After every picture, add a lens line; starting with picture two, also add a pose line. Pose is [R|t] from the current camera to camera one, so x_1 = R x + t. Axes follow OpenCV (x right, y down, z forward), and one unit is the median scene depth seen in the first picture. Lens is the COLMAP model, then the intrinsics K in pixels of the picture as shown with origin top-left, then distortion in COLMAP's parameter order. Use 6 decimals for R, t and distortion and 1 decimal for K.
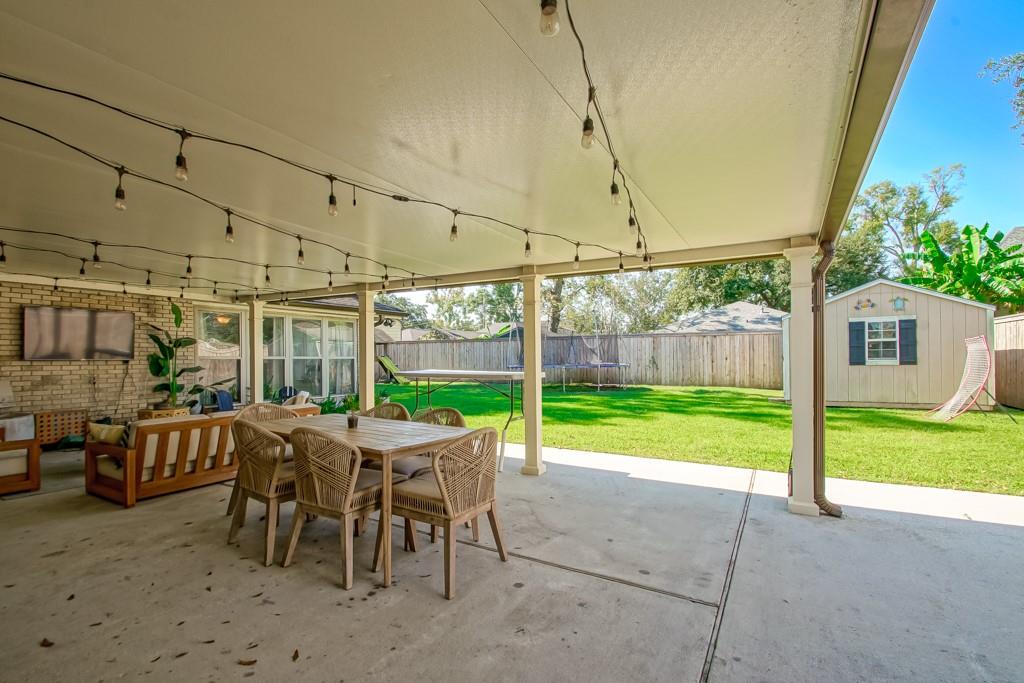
lens RADIAL K [[468.7, 0, 518.3], [0, 468.7, 344.0], [0, 0, 1]] dist [-0.004565, -0.001529]
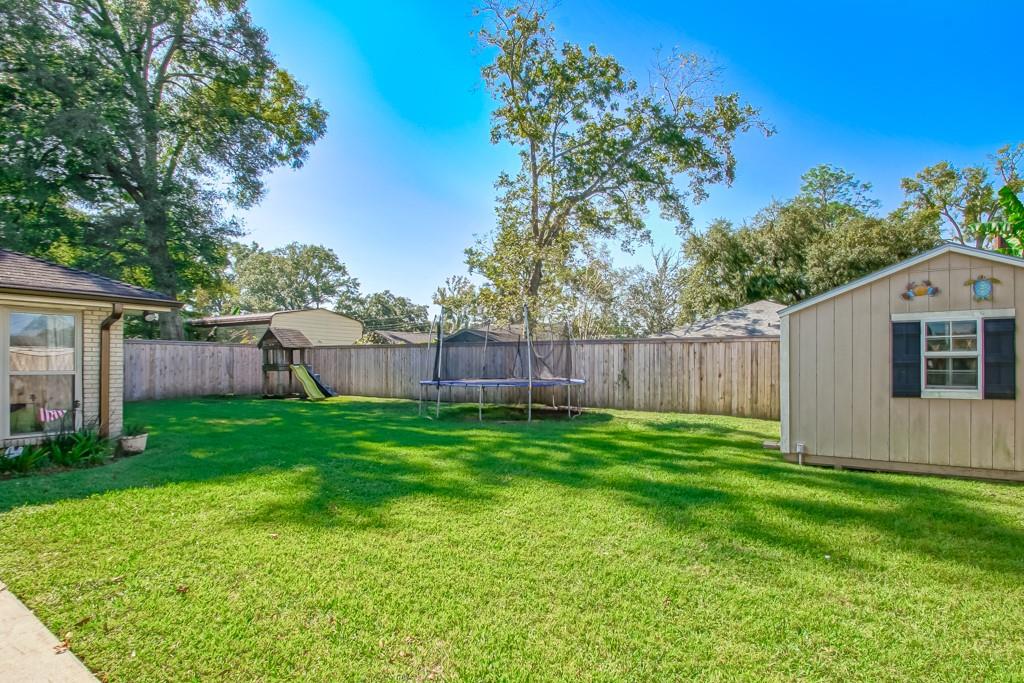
lens RADIAL K [[502.0, 0, 516.3], [0, 502.0, 347.5], [0, 0, 1]] dist [-0.021345, -0.001160]
pose [[0.999027, 0.010283, -0.042889, 0.164300], [-0.010416, 0.999942, -0.002898, -0.005325], [0.042857, 0.003342, 0.999076, 0.224458]]
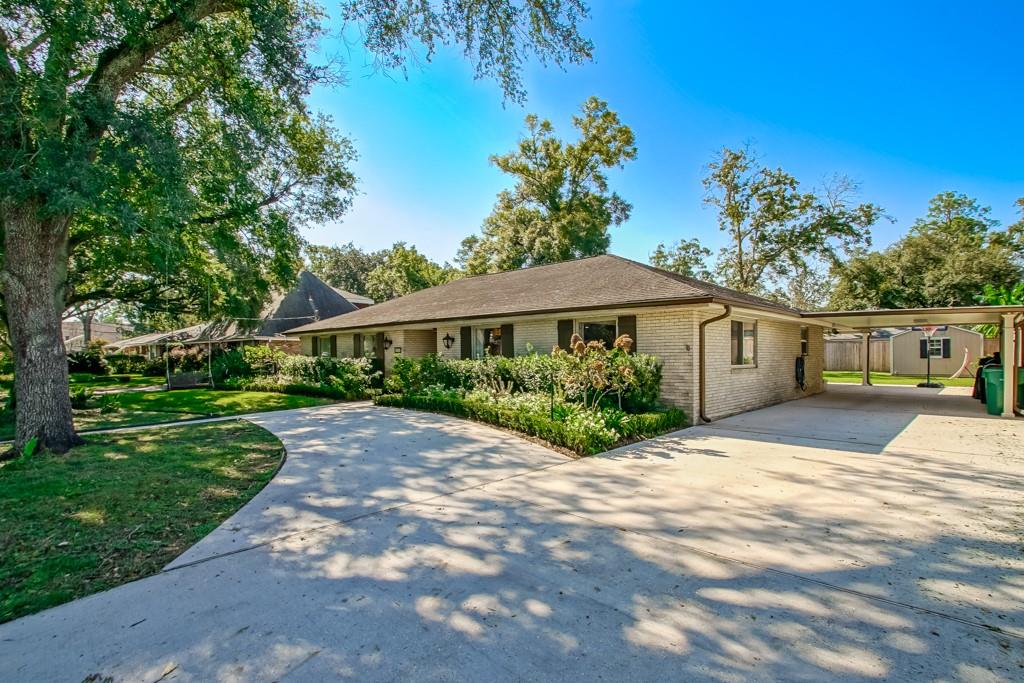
lens RADIAL K [[502.0, 0, 503.1], [0, 502.0, 341.0], [0, 0, 1]] dist [-0.021345, -0.001160]
pose [[0.964938, -0.006705, -0.262392, -0.387763], [0.006980, 0.999976, 0.000117, -0.033251], [0.262384, -0.001945, 0.964961, -1.149728]]
